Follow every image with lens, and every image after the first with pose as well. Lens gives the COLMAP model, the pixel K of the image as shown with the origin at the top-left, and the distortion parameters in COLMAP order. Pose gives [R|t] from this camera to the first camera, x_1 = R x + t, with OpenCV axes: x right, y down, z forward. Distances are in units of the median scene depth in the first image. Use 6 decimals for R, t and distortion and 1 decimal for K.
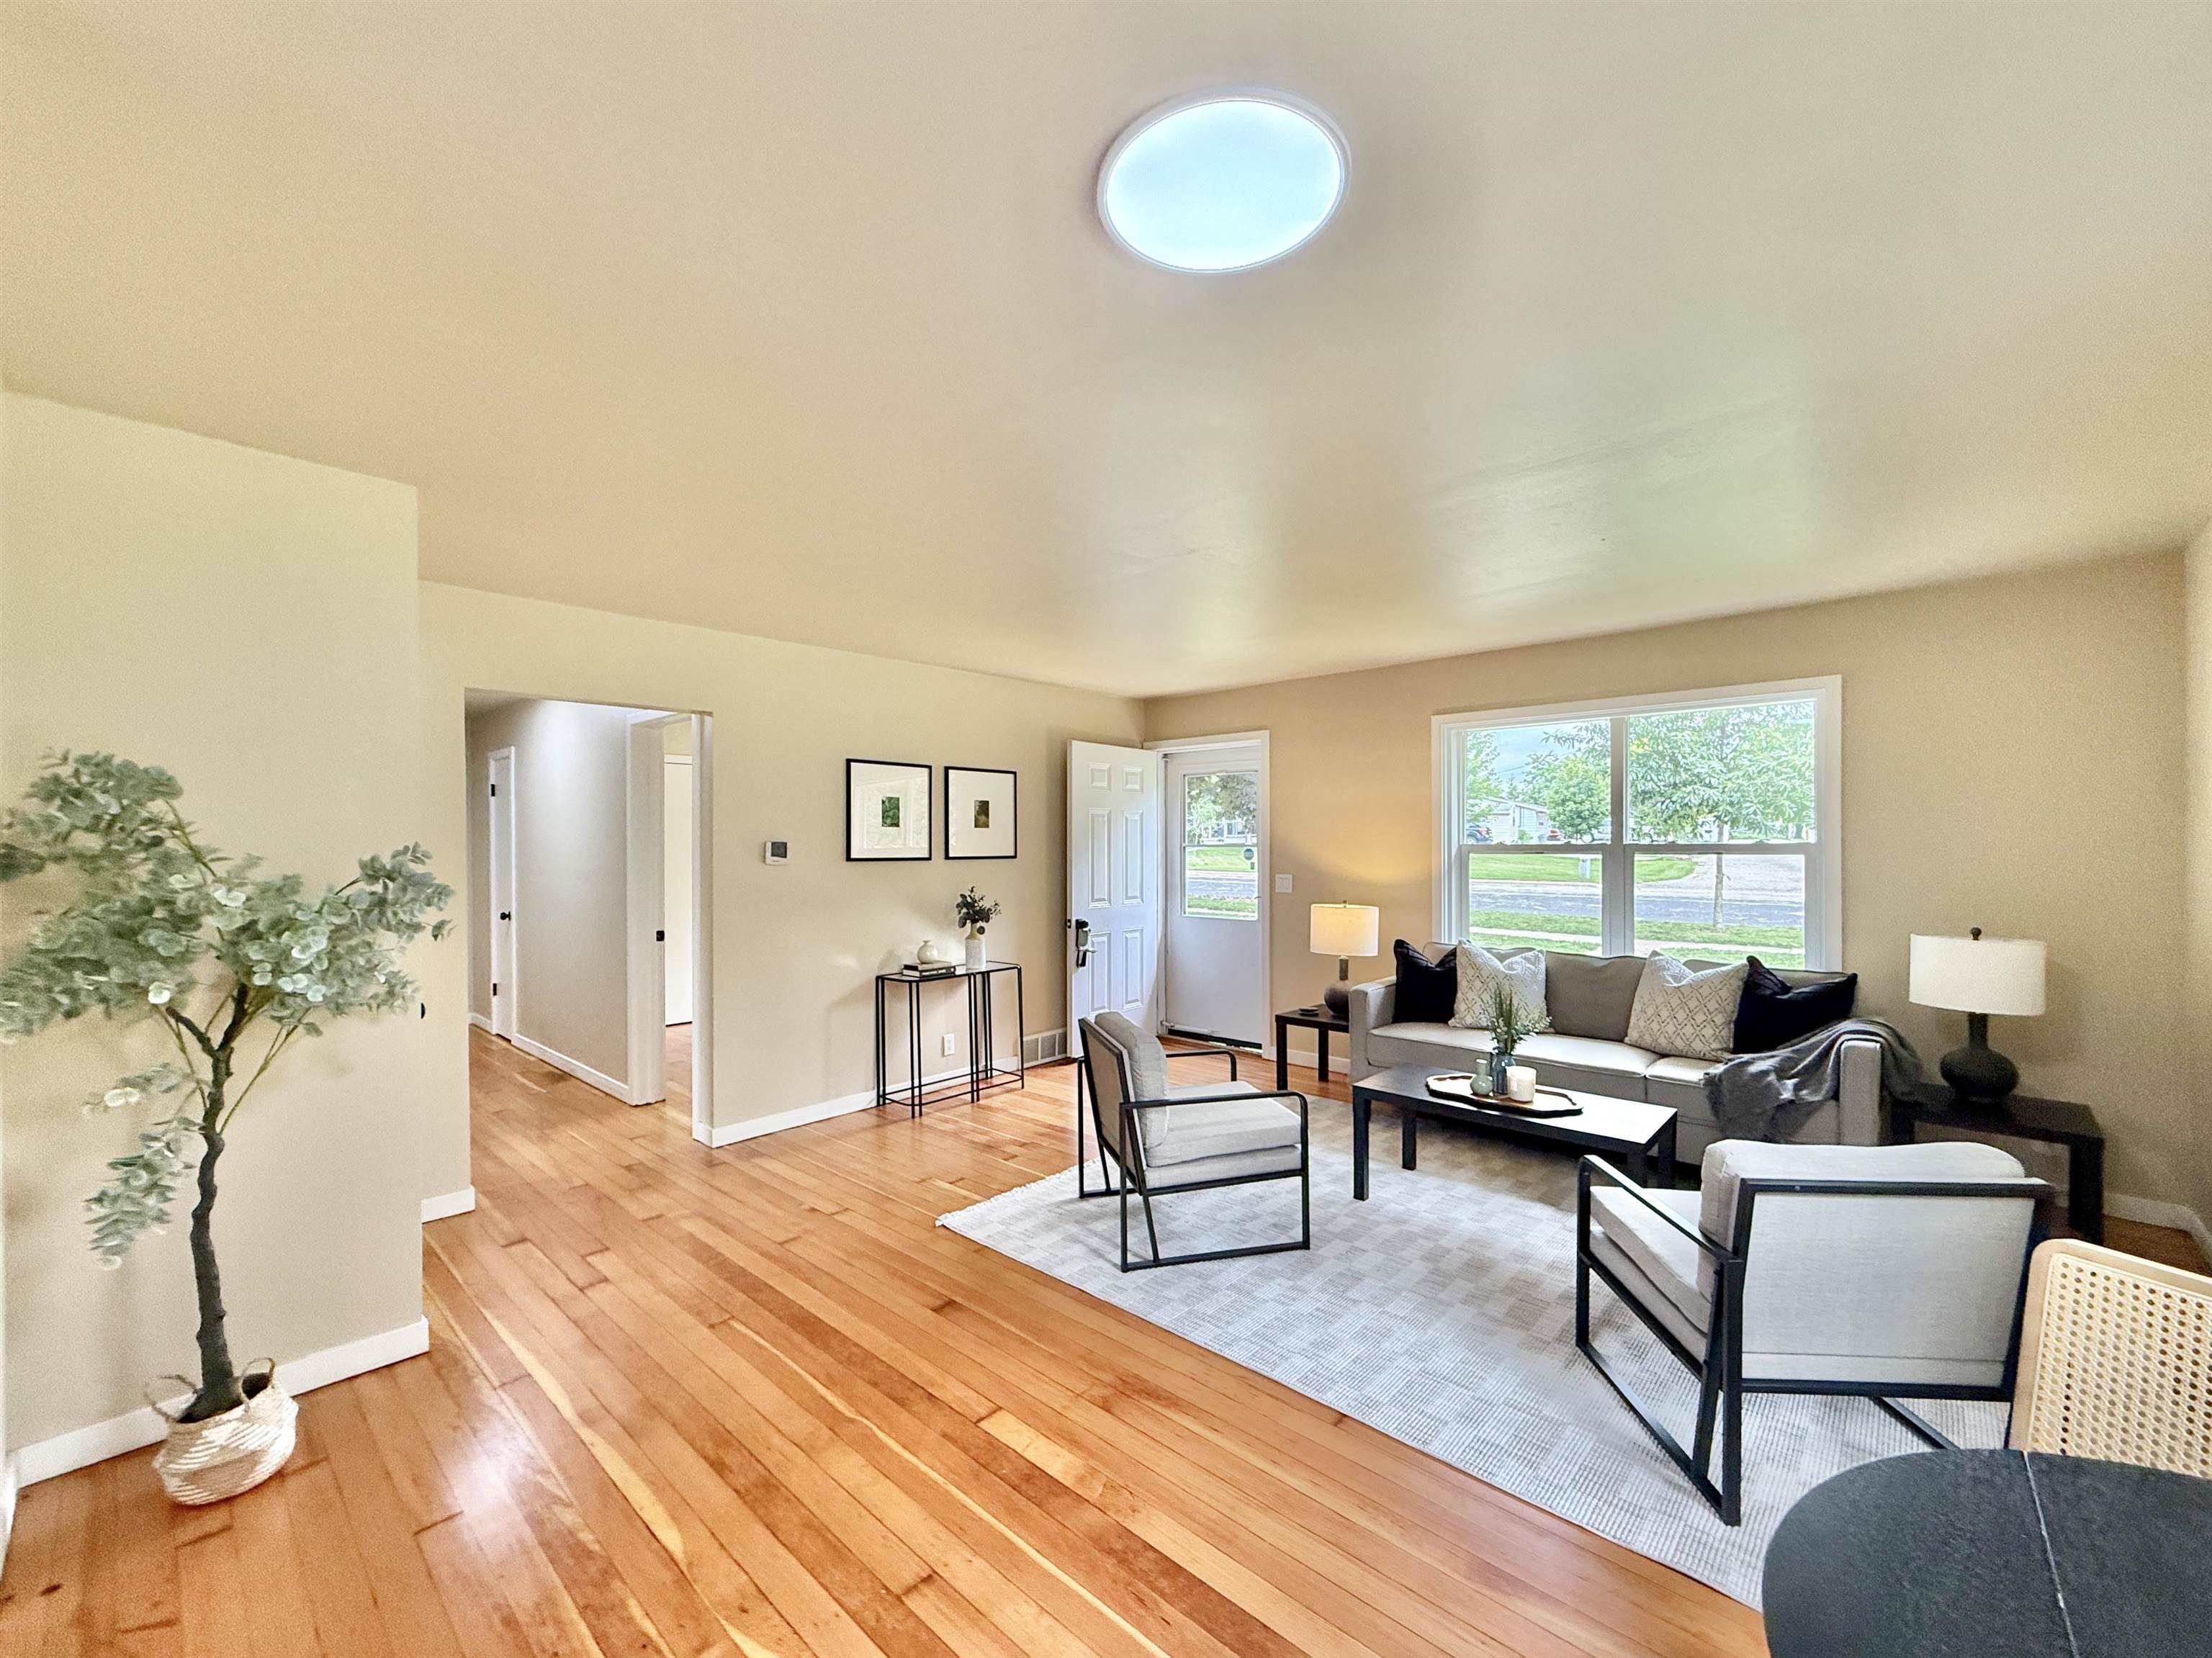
lens RADIAL K [[899.0, 0, 1102.0], [0, 899.0, 853.2], [0, 0, 1]] dist [0.000686, 0.000212]
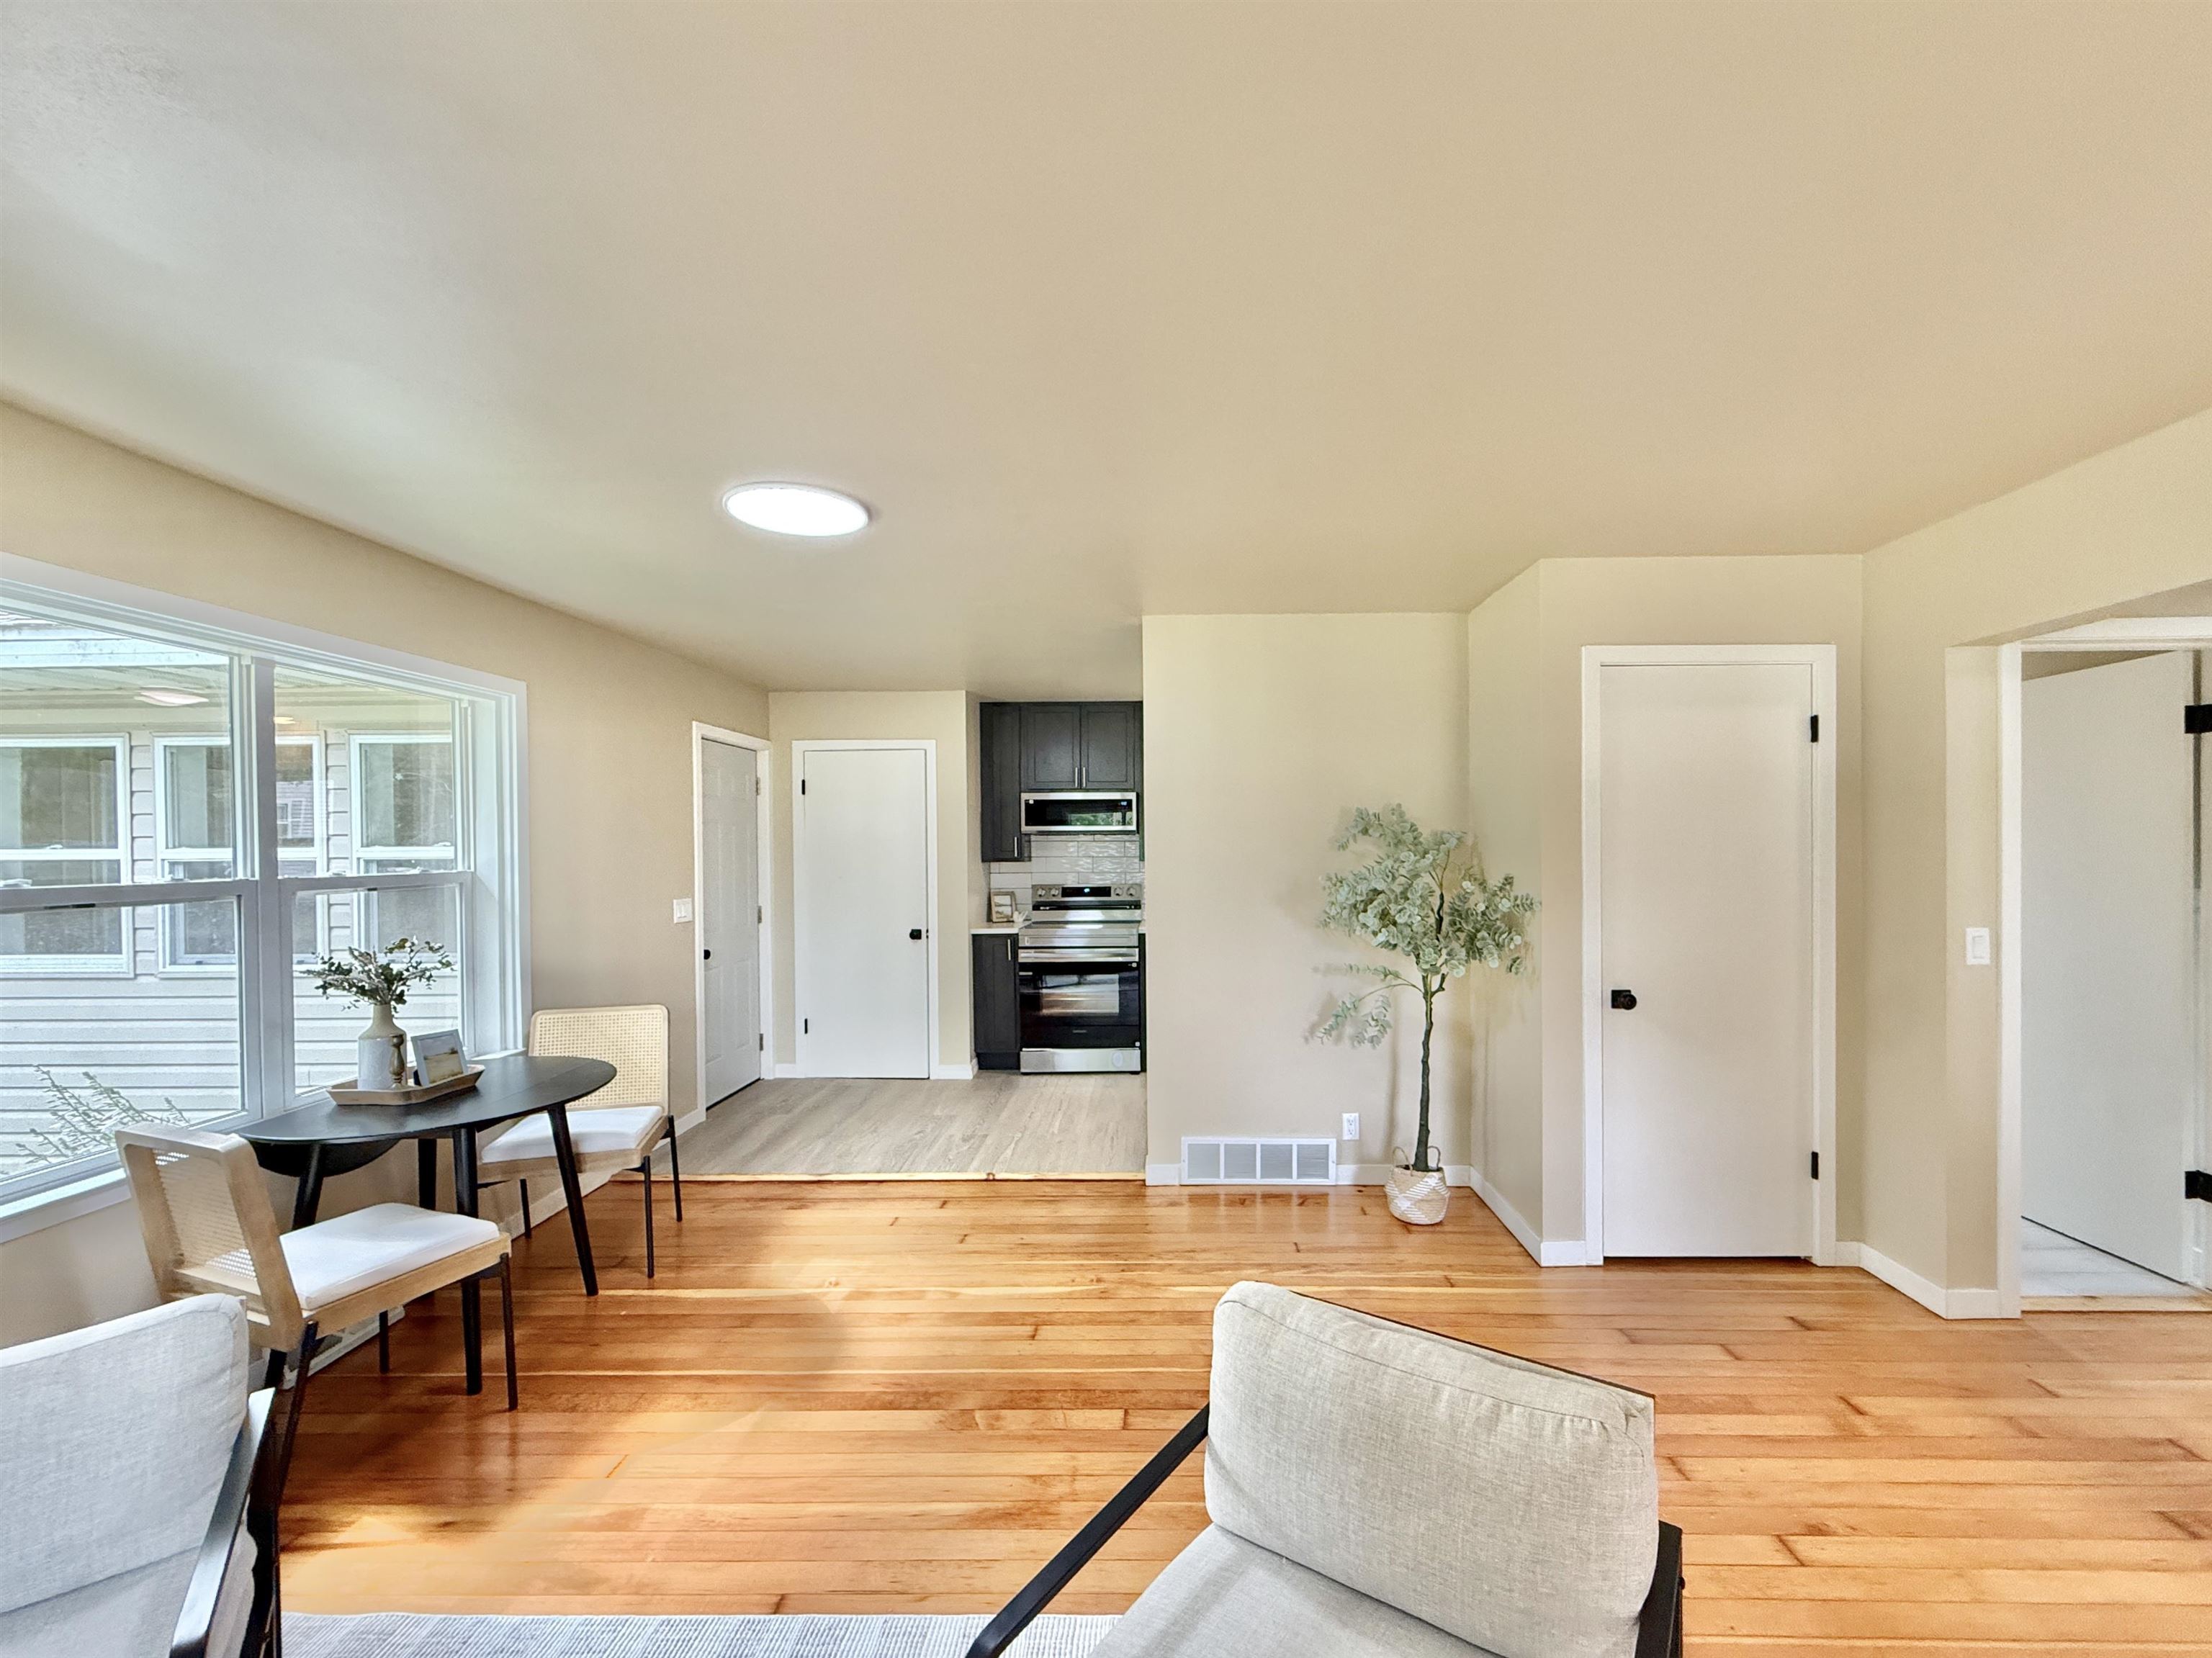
lens RADIAL K [[899.0, 0, 1135.7], [0, 899.0, 861.2], [0, 0, 1]] dist [0.000686, 0.000212]
pose [[-0.747504, 0.023675, -0.663836, 0.293368], [0.006157, 0.999569, 0.028715, -0.021253], [0.664229, 0.017377, -0.747327, 0.977043]]
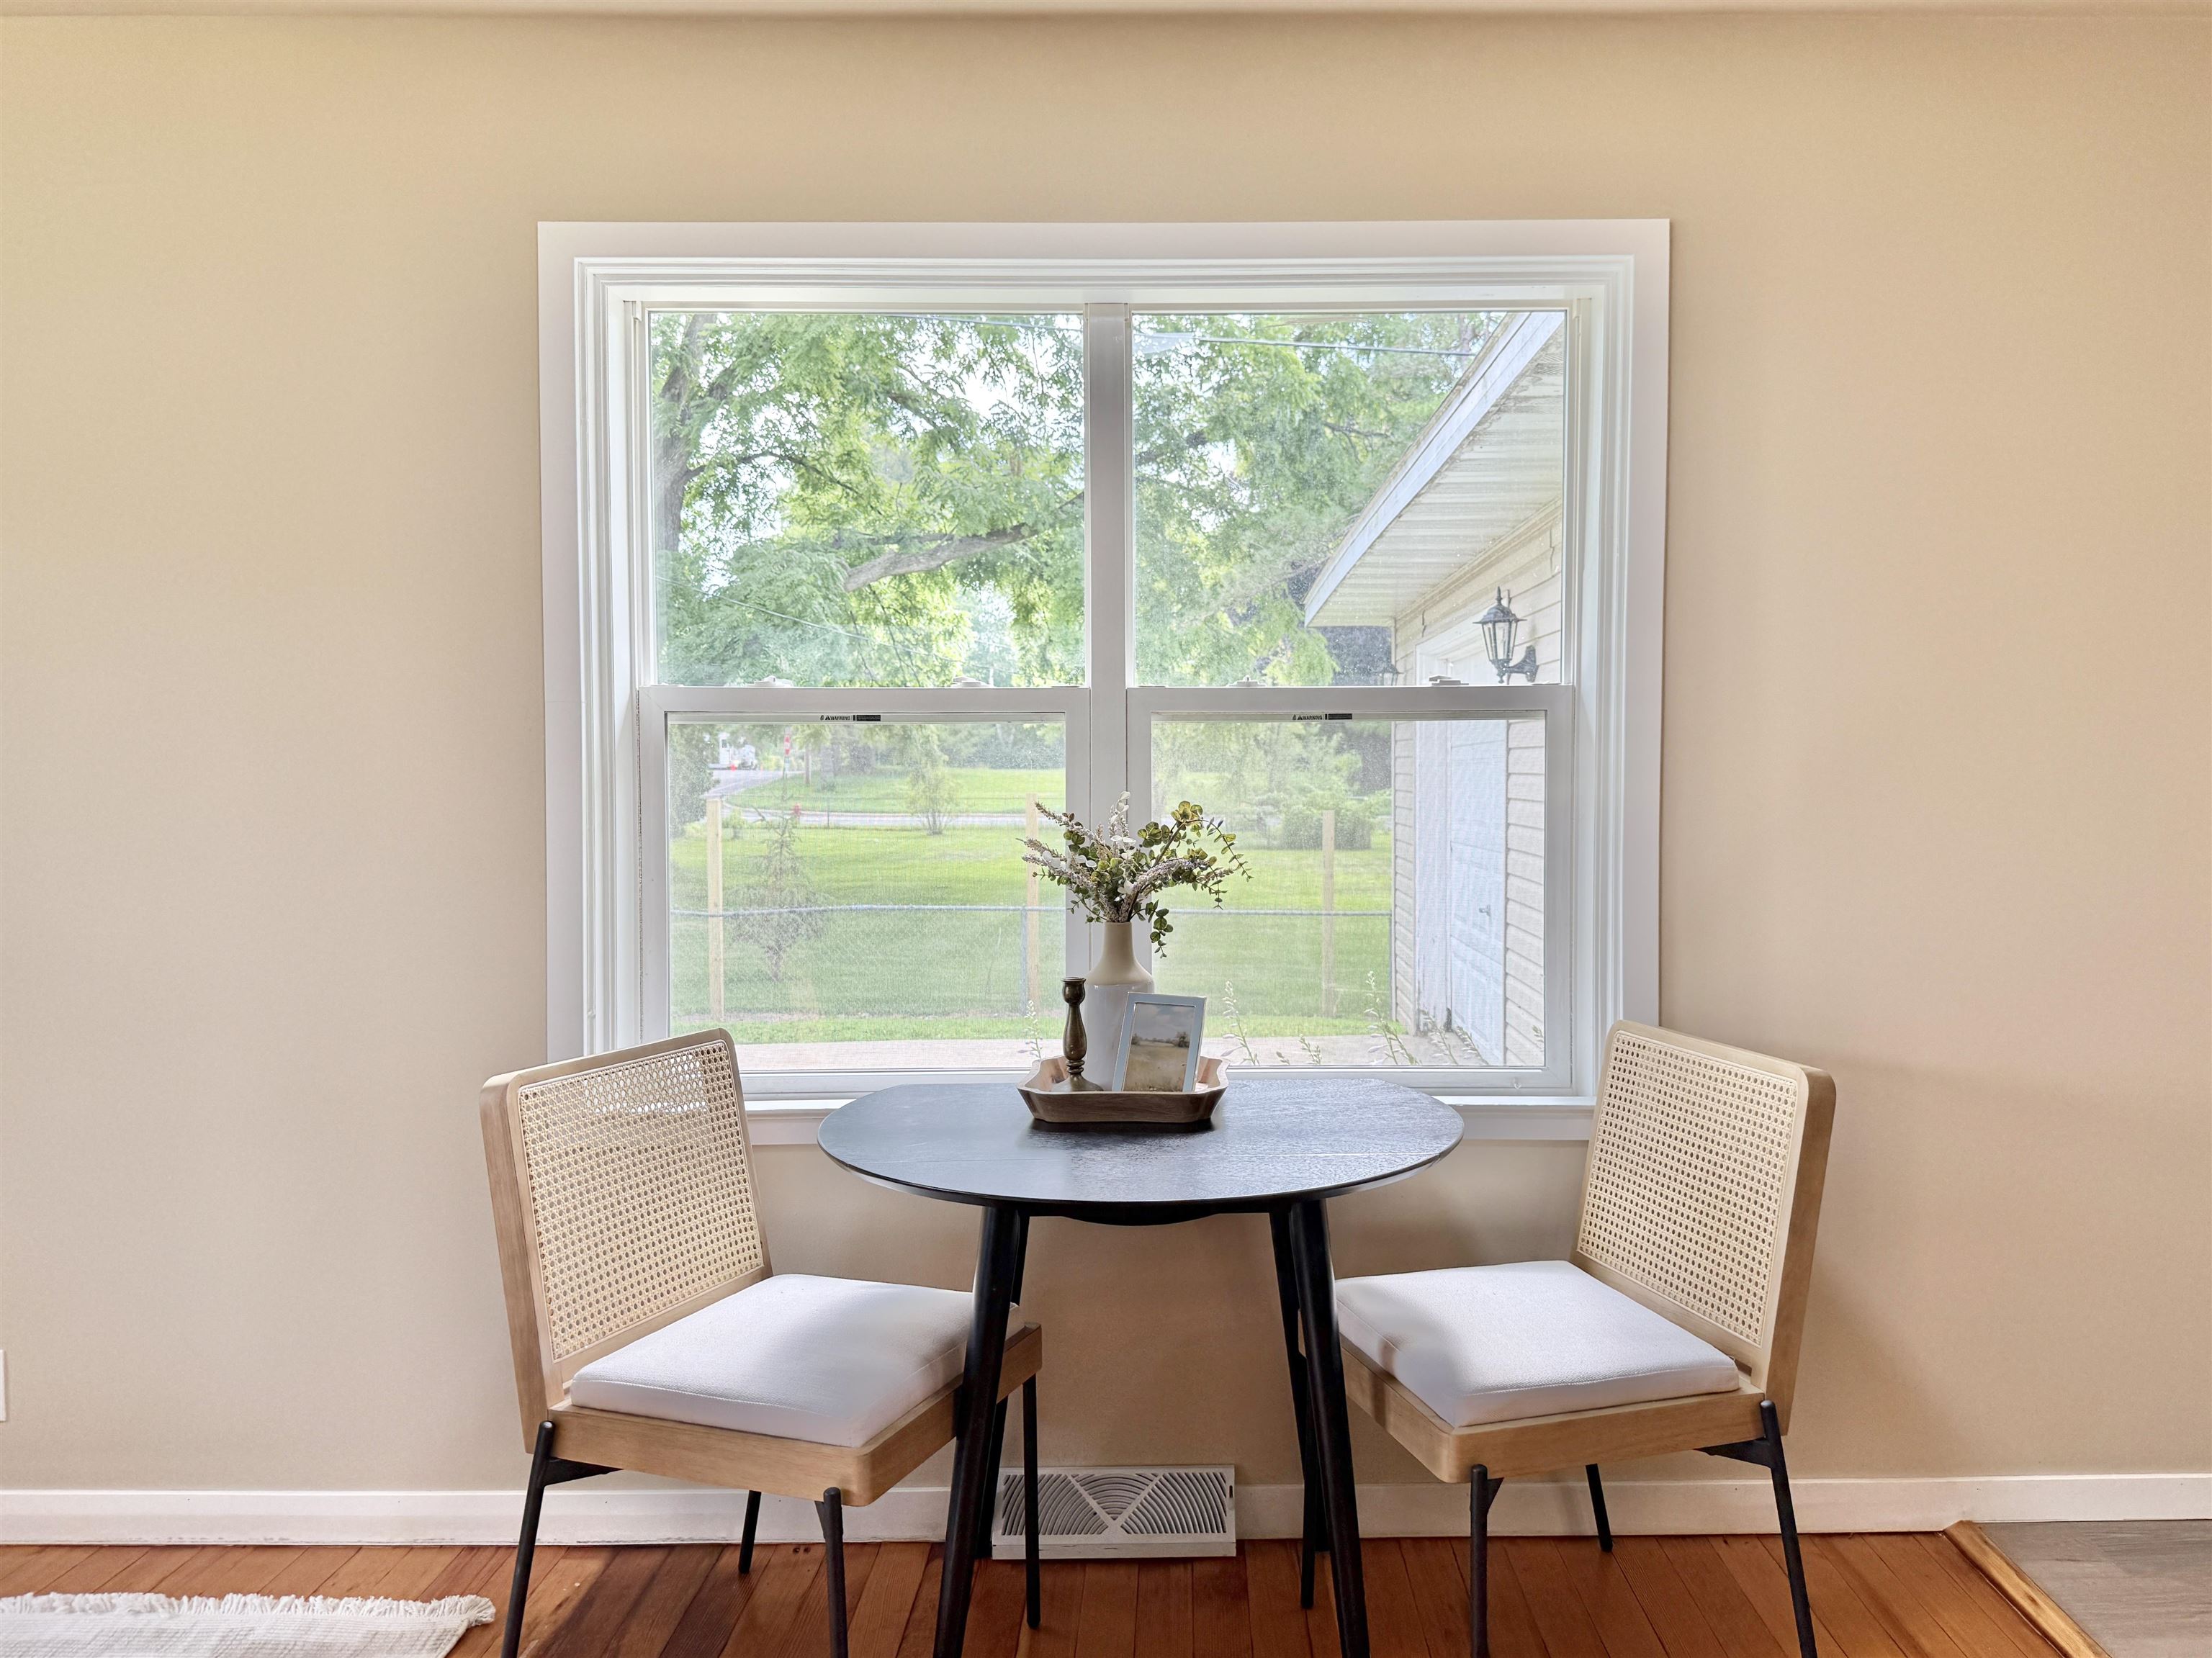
lens RADIAL K [[1585.8, 0, 1127.8], [0, 1585.8, 791.2], [0, 0, 1]] dist [0.026956, -0.005093]
pose [[-0.676850, 0.005513, 0.736100, -0.180054], [0.025296, 0.999556, 0.015774, 0.040736], [-0.735686, 0.029298, -0.676688, 0.517261]]
